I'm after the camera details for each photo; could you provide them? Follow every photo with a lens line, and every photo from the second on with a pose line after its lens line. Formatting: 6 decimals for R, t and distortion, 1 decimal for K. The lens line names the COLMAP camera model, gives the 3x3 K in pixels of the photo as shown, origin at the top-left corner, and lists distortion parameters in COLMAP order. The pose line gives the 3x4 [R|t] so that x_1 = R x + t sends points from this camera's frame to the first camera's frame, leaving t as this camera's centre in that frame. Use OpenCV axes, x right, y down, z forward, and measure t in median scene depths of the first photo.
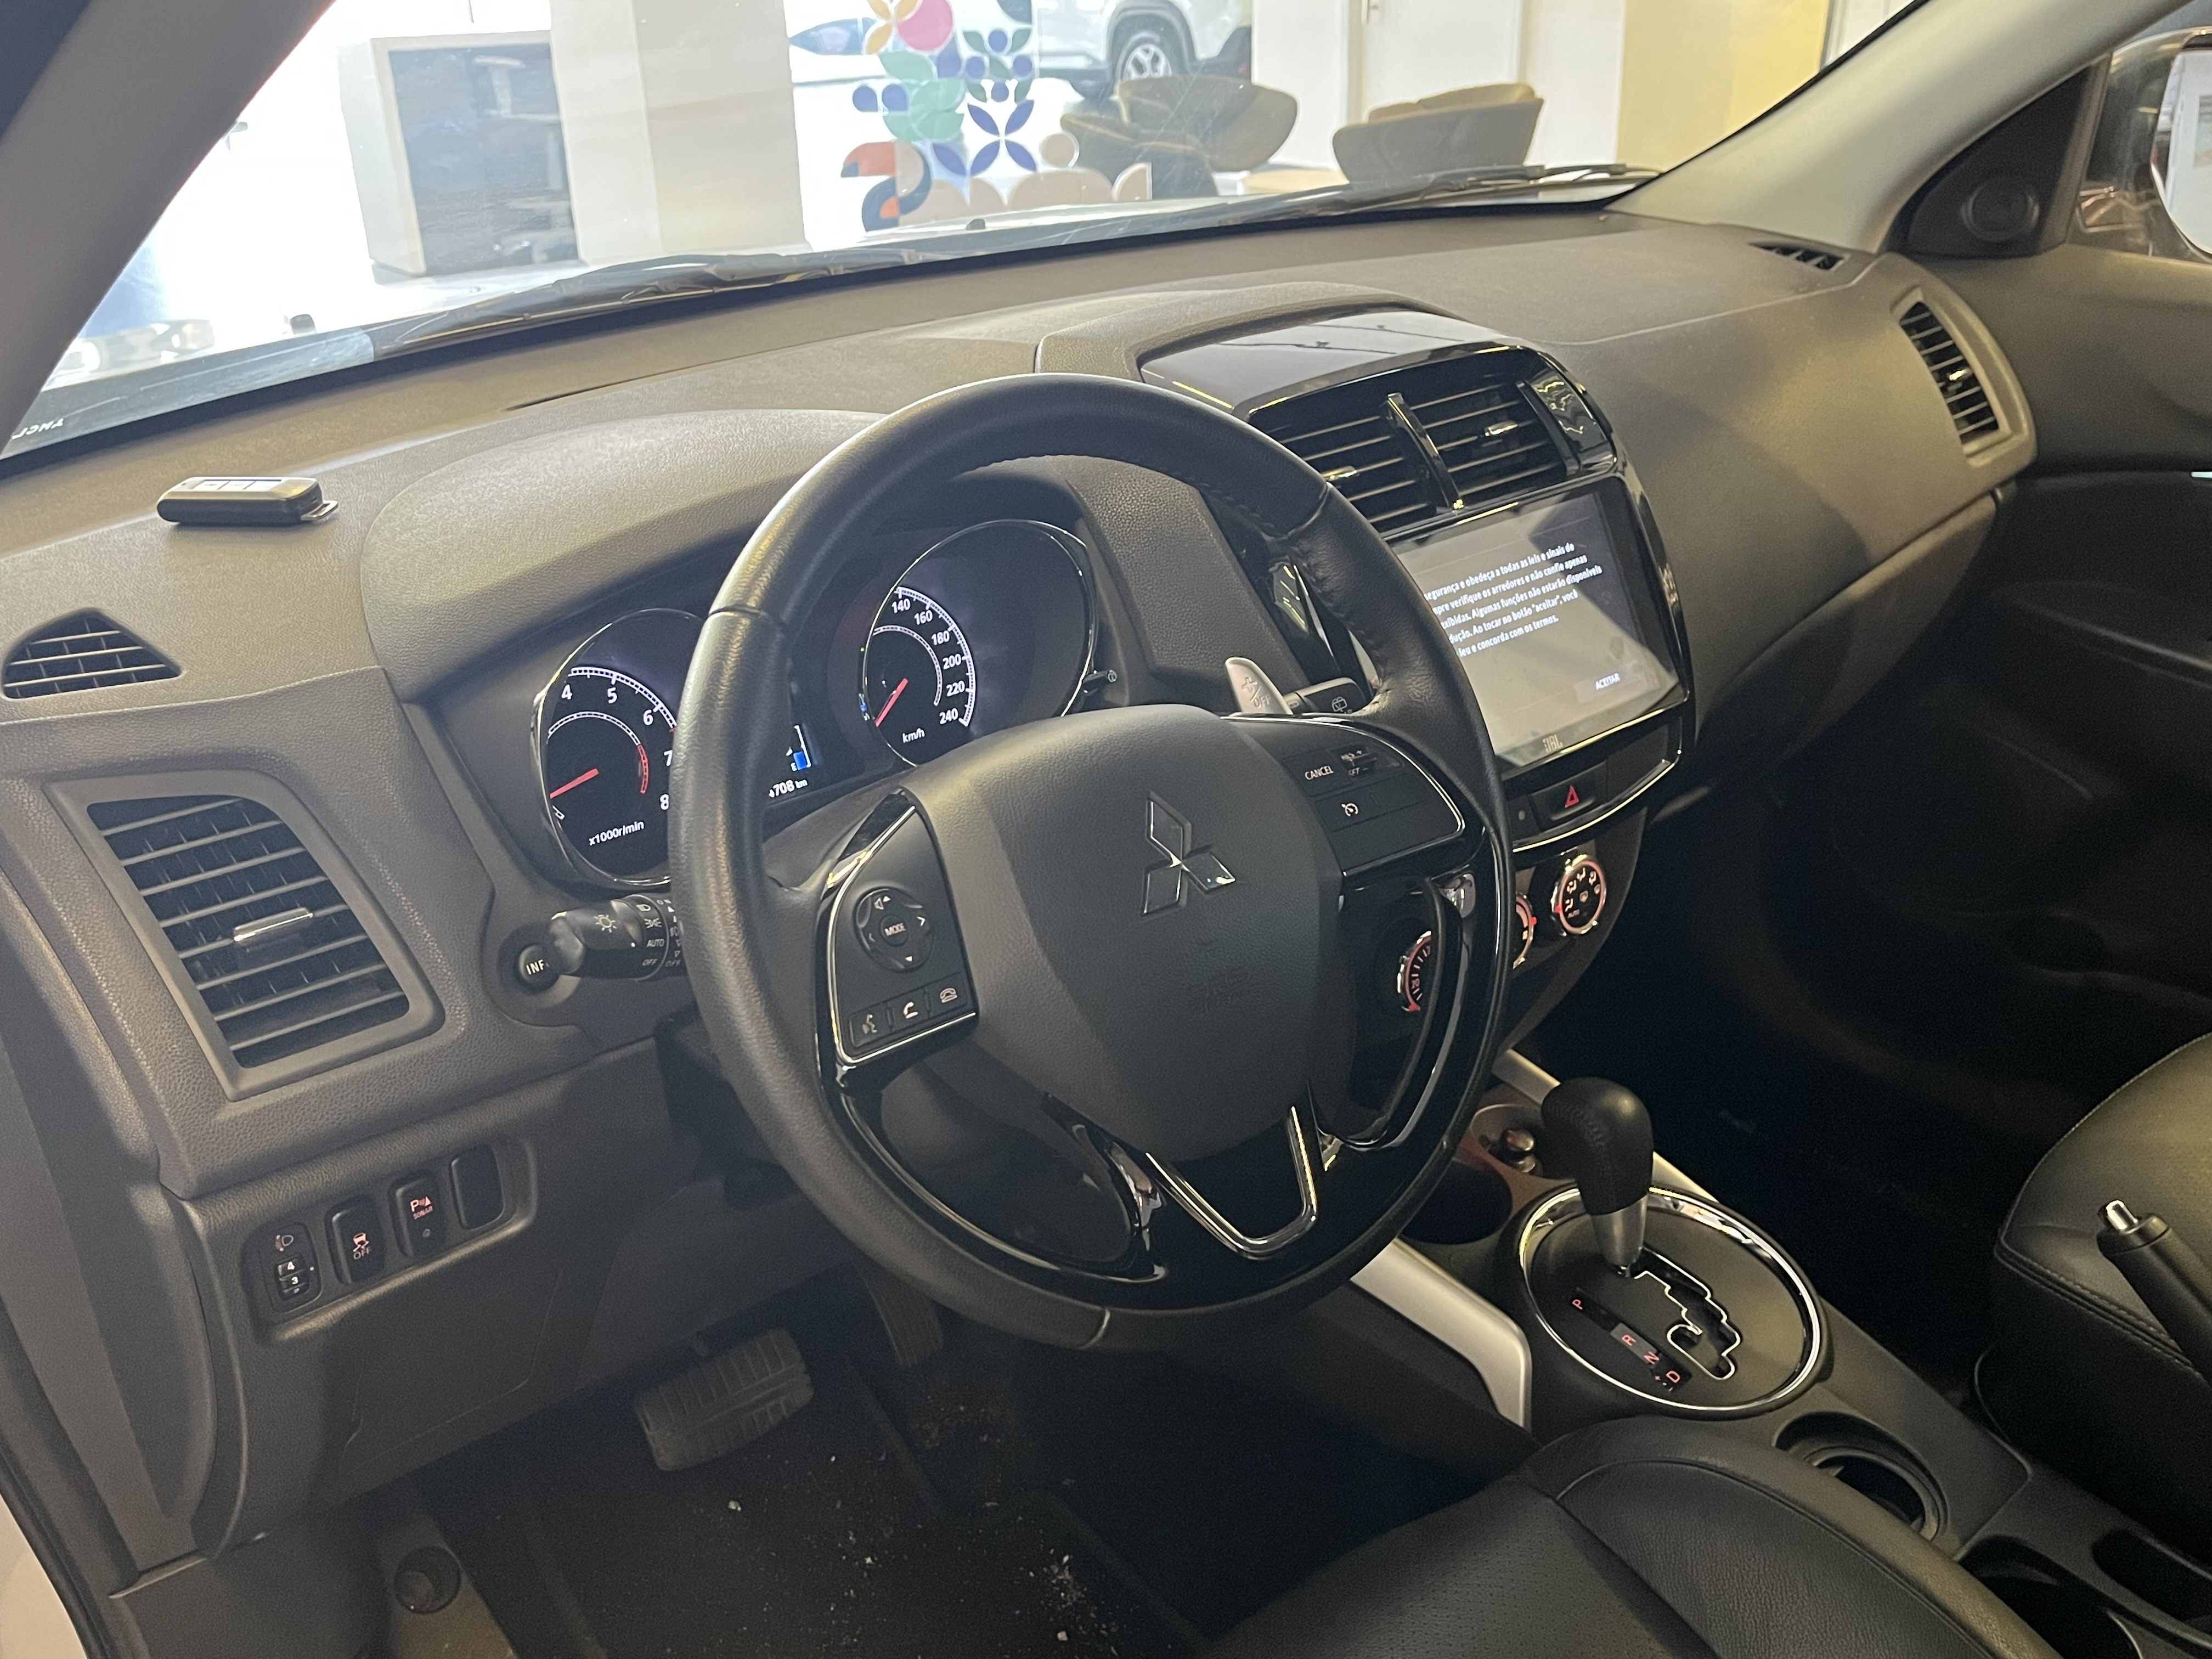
lens RADIAL K [[1990.3, 0, 1106.0], [0, 1990.3, 829.5], [0, 0, 1]] dist [-0.010862, -0.006907]
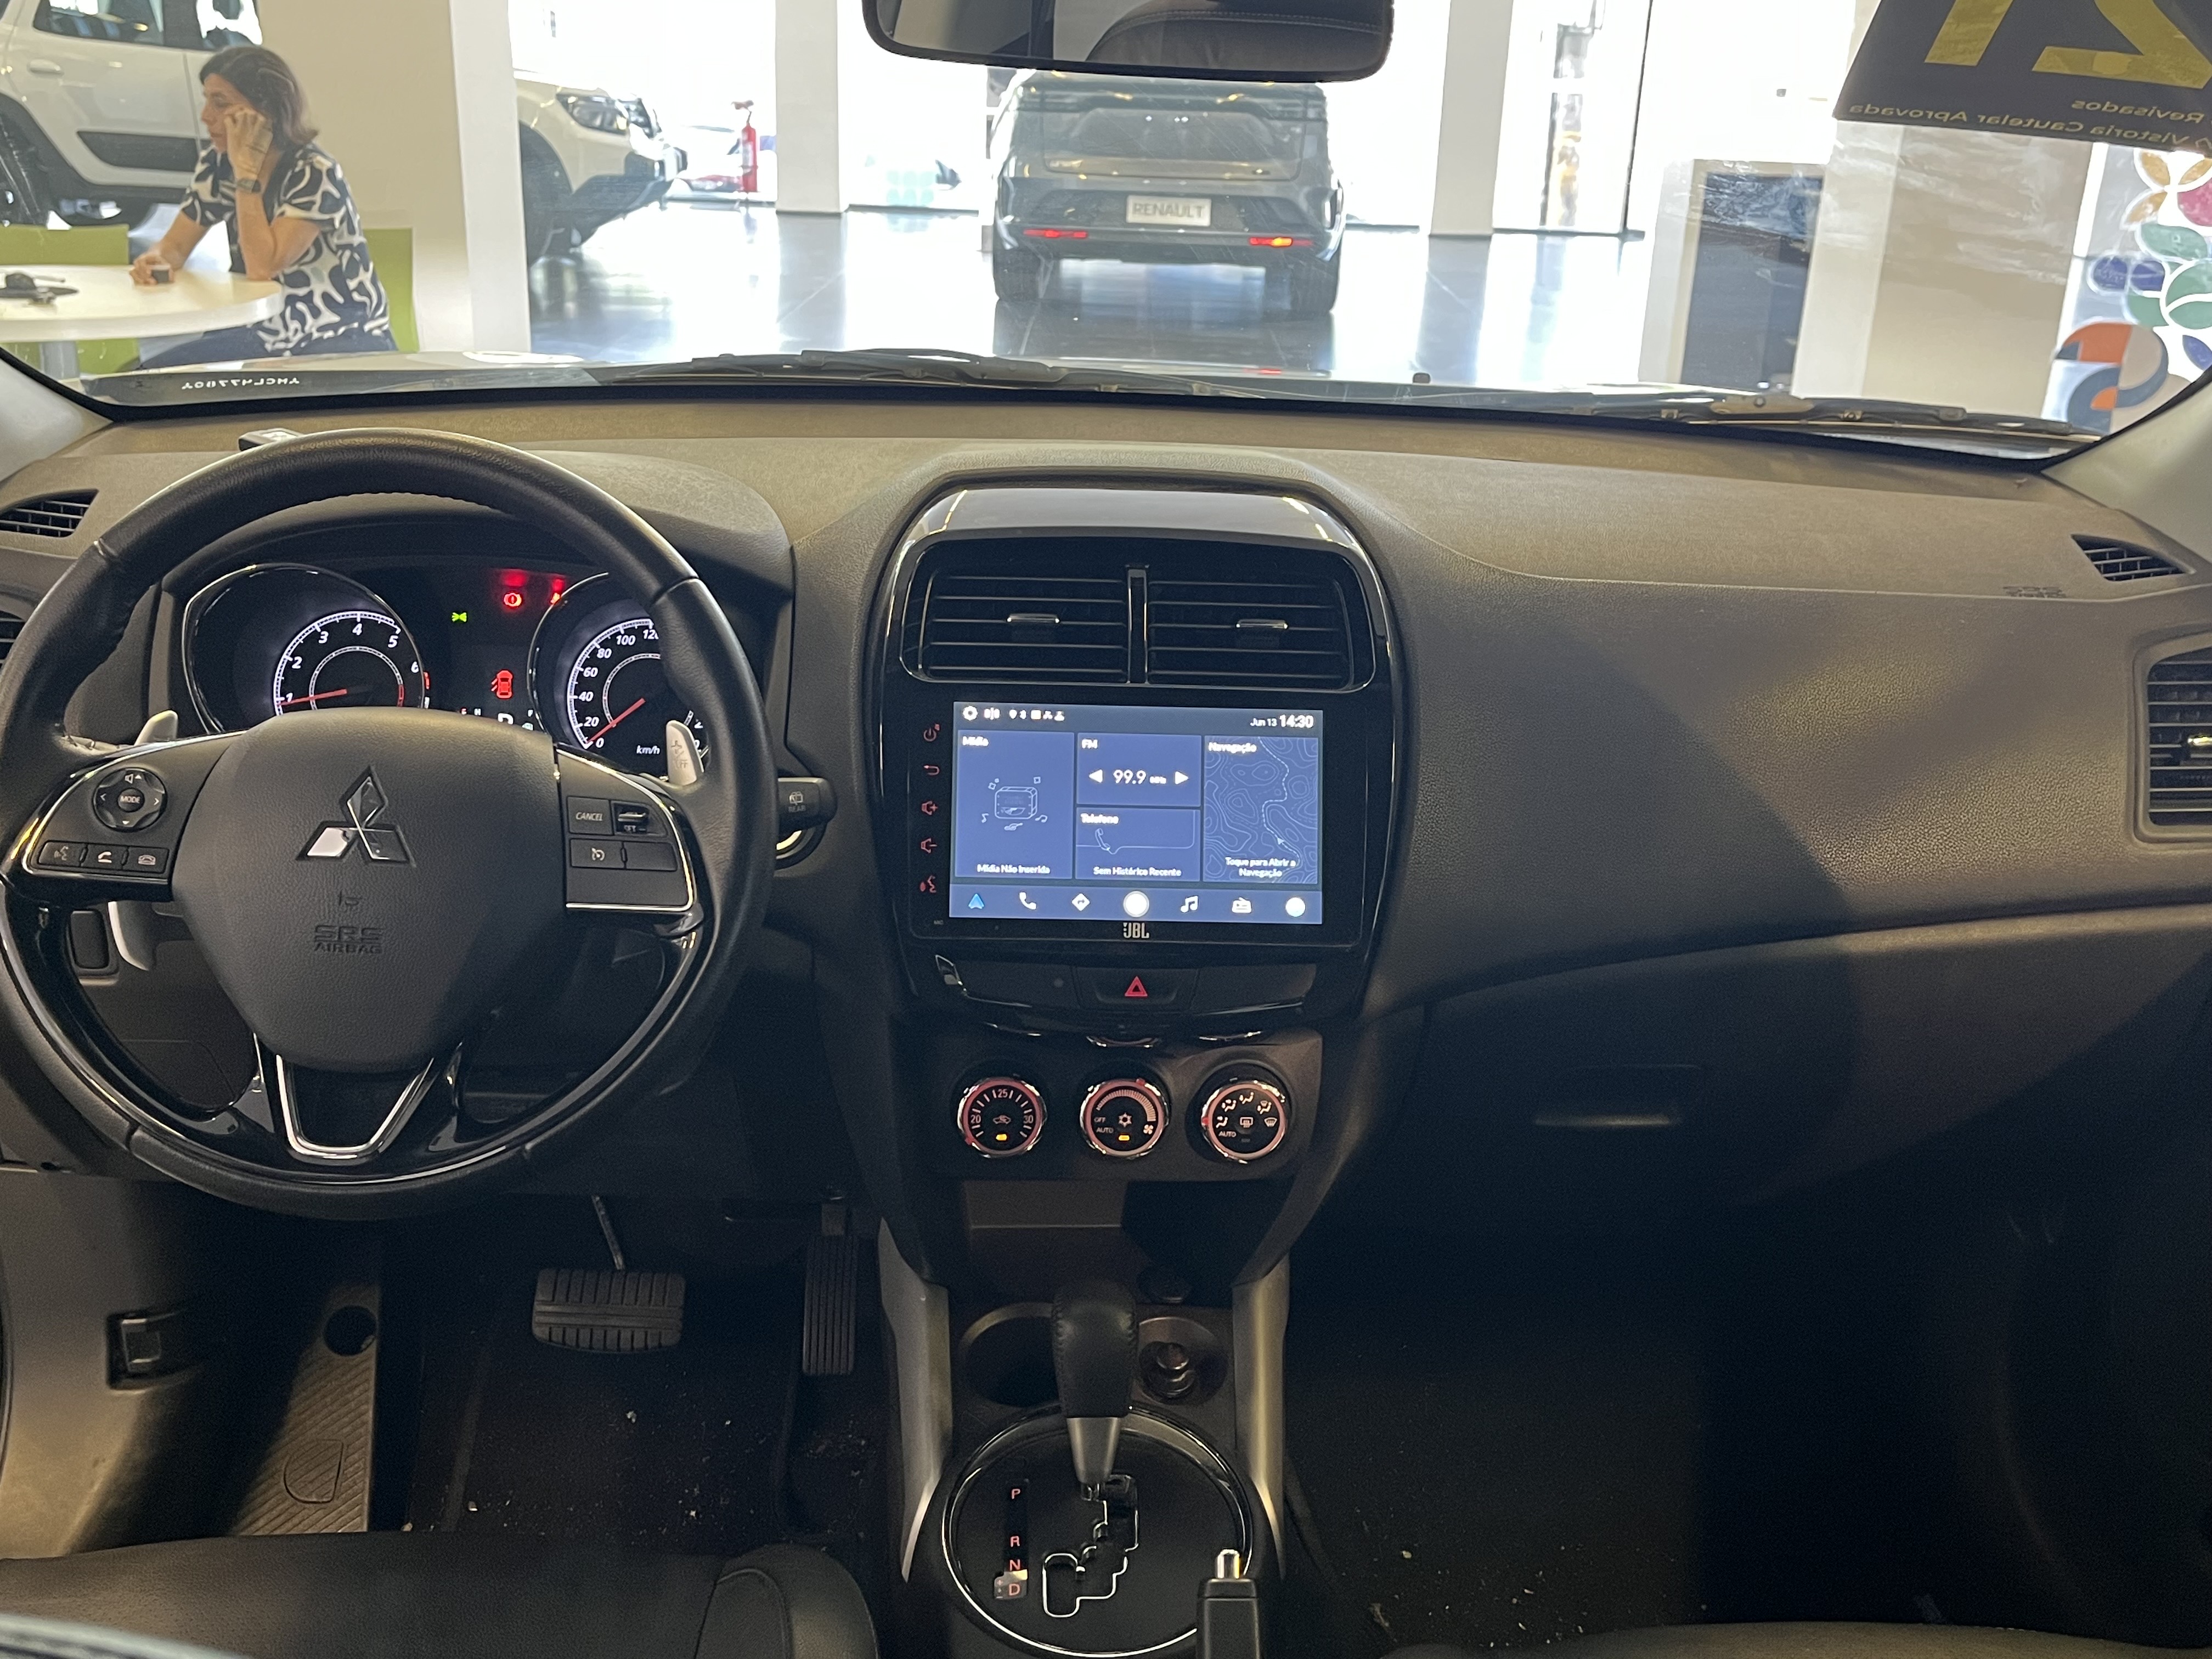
lens RADIAL K [[2148.0, 0, 1106.0], [0, 2148.0, 829.5], [0, 0, 1]] dist [0.000534, -0.006581]
pose [[0.776098, 0.269372, -0.570184, 0.734585], [-0.312767, 0.949554, 0.022879, -0.100851], [0.547584, 0.160579, 0.821198, 0.104745]]
